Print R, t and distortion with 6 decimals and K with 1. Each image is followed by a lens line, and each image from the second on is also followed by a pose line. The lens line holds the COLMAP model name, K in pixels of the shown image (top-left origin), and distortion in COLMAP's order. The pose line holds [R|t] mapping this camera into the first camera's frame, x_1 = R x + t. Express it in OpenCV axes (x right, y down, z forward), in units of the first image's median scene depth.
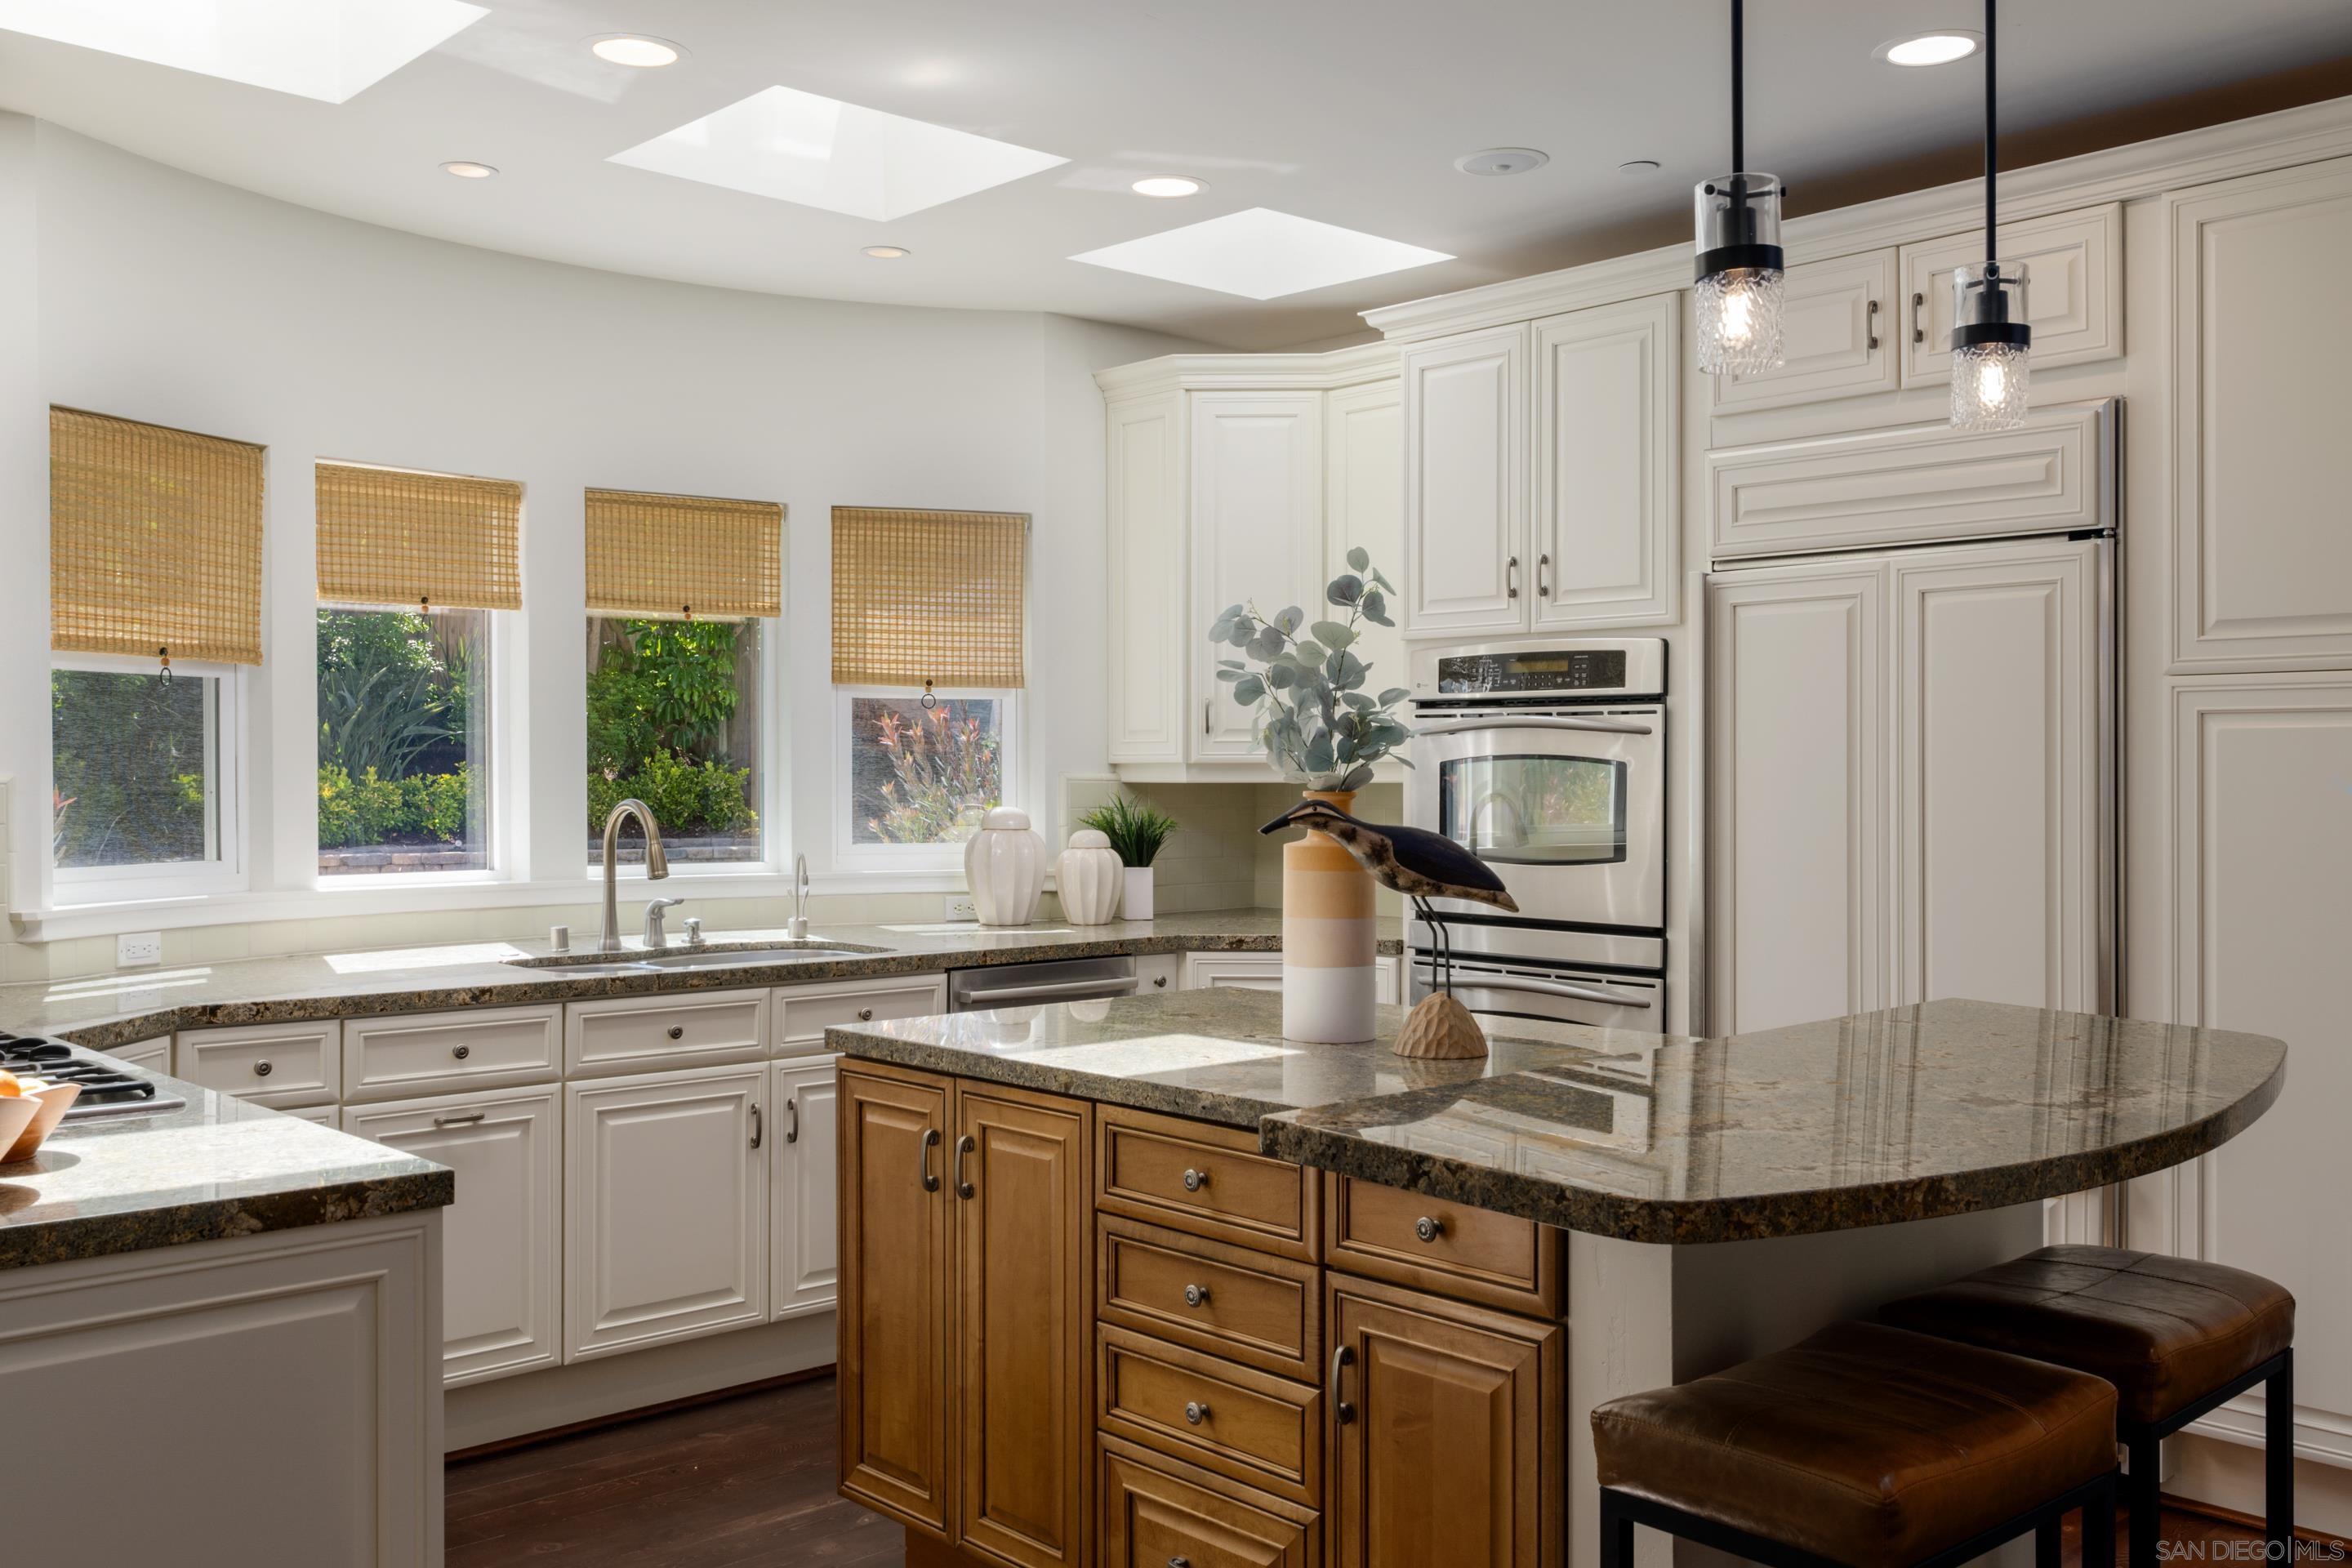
lens RADIAL K [[2059.4, 0, 1185.2], [0, 2059.4, 780.5], [0, 0, 1]] dist [-0.009344, 0.019941]
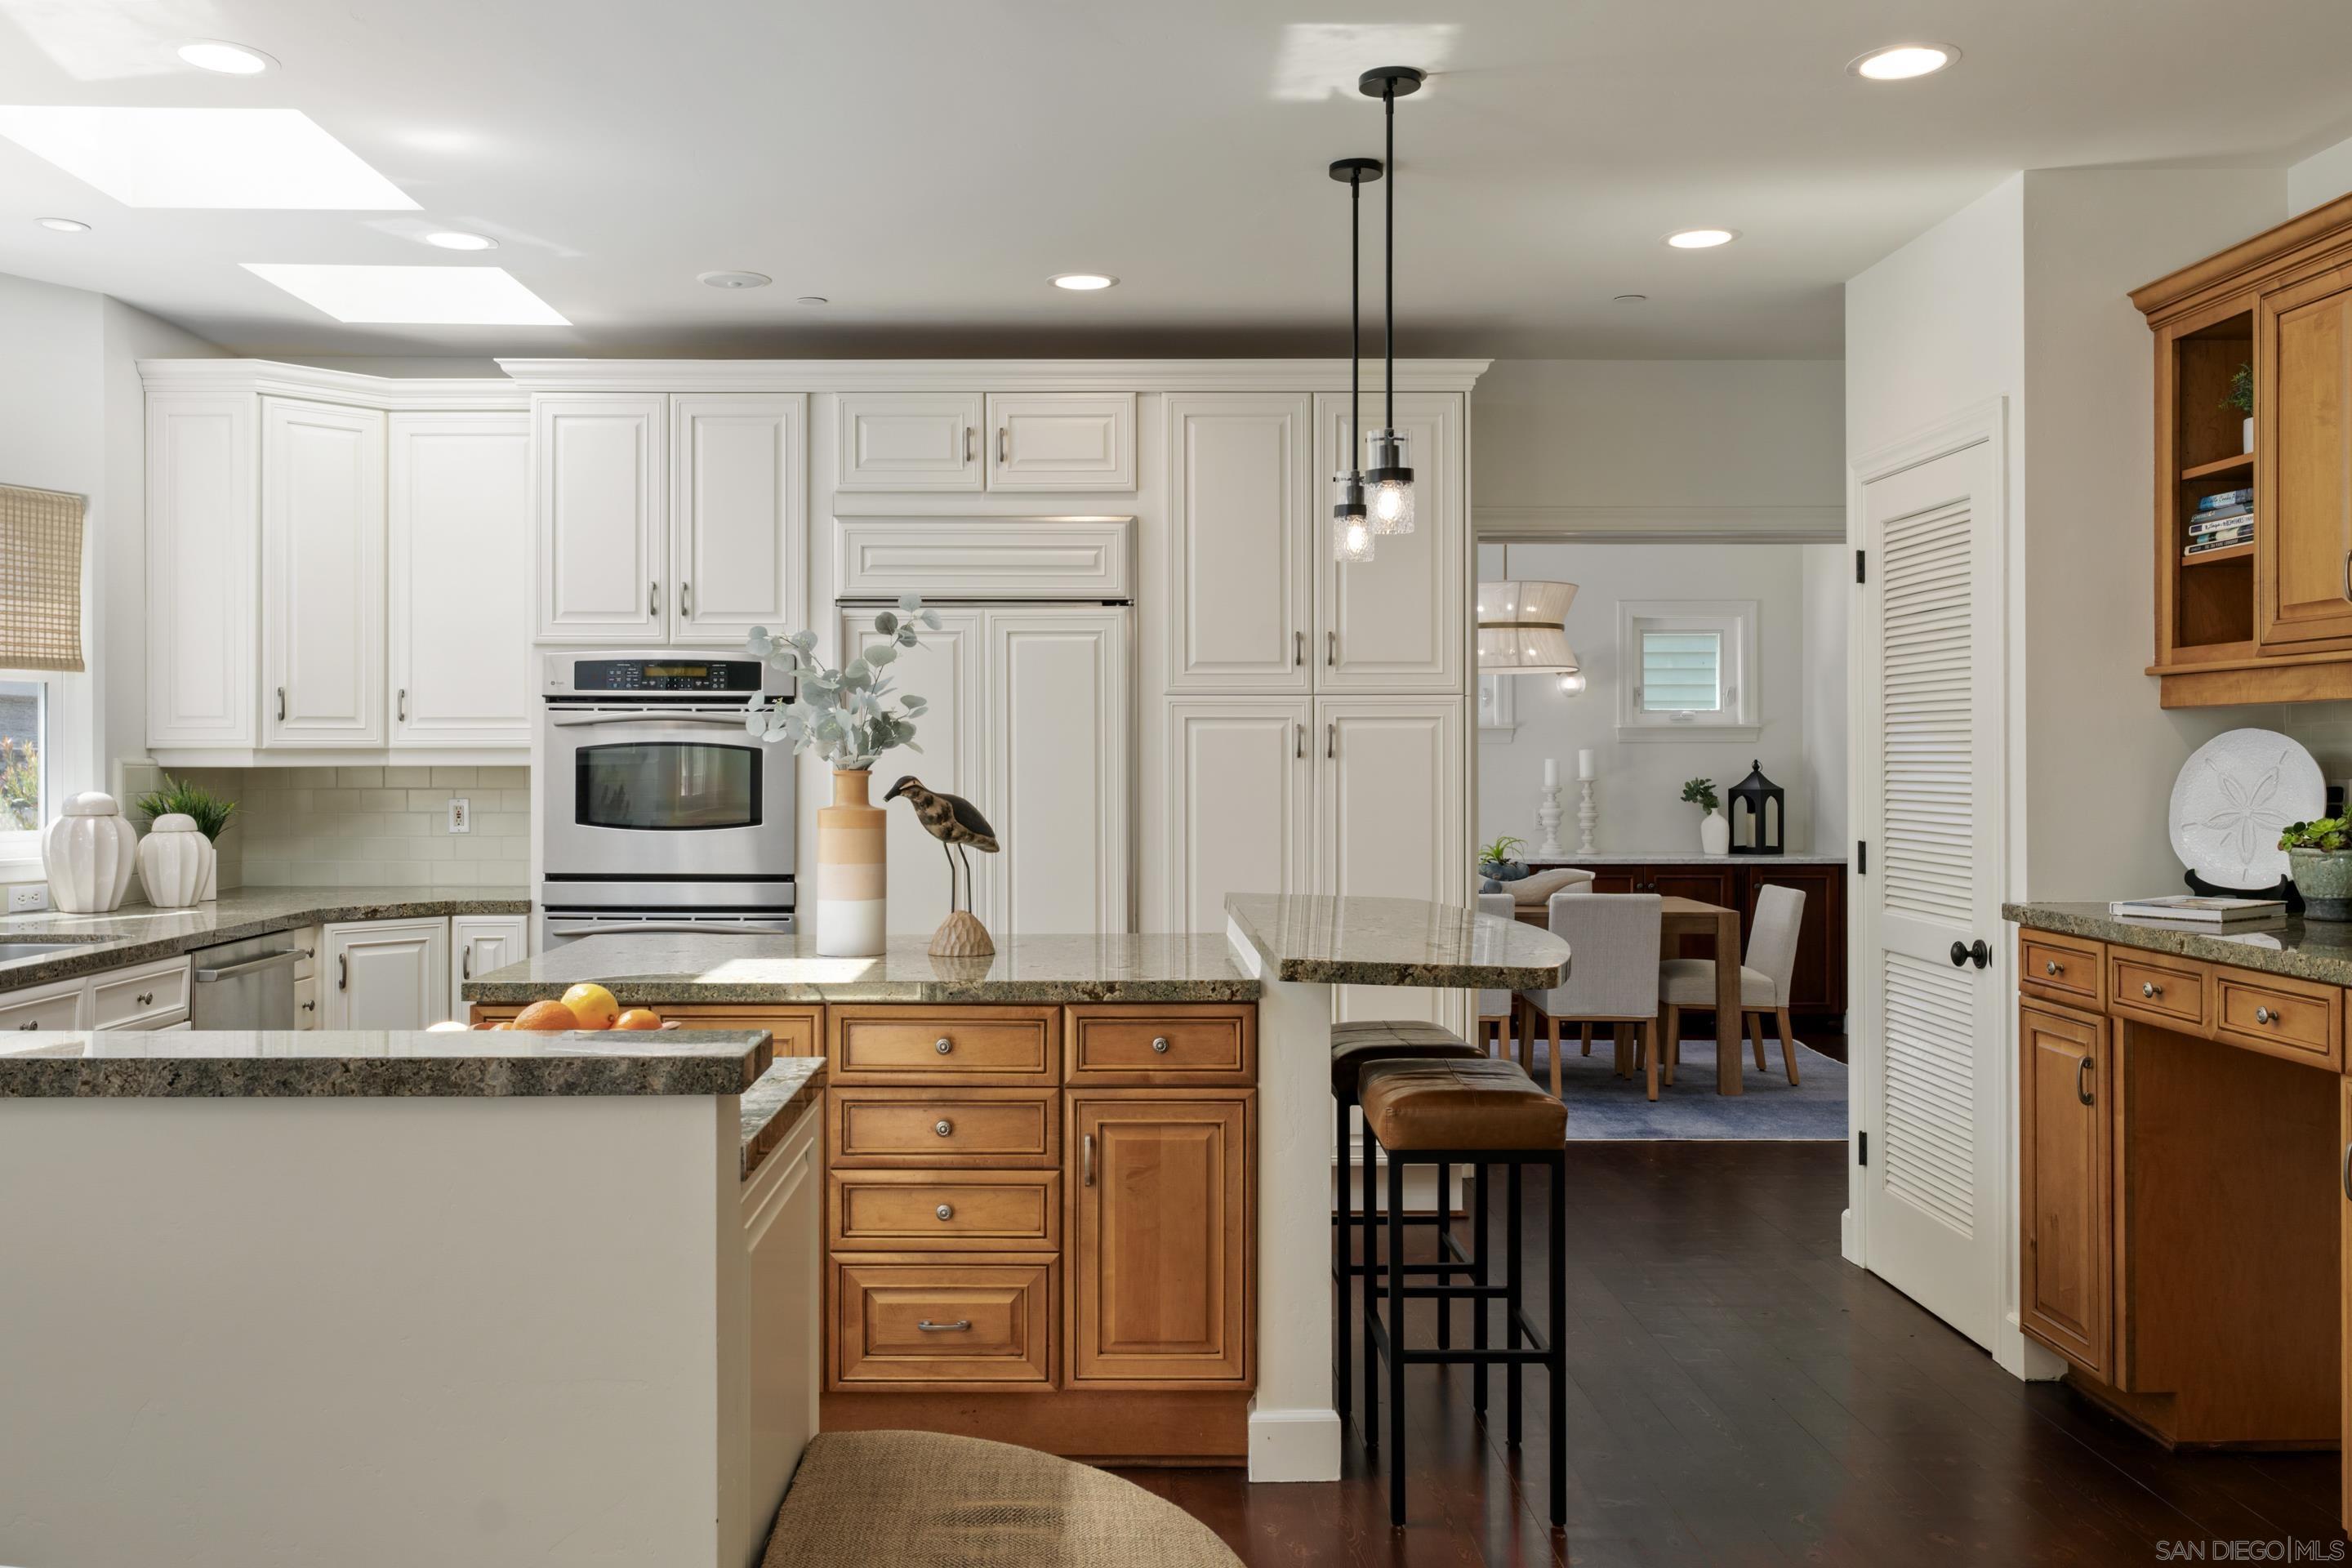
lens RADIAL K [[1934.0, 0, 1126.4], [0, 1934.0, 756.3], [0, 0, 1]] dist [-0.008028, 0.009064]
pose [[0.672132, -0.000893, 0.740431, -0.545068], [0.004297, 0.999987, -0.002695, 0.000314], [-0.740419, 0.004994, 0.672127, 0.012845]]
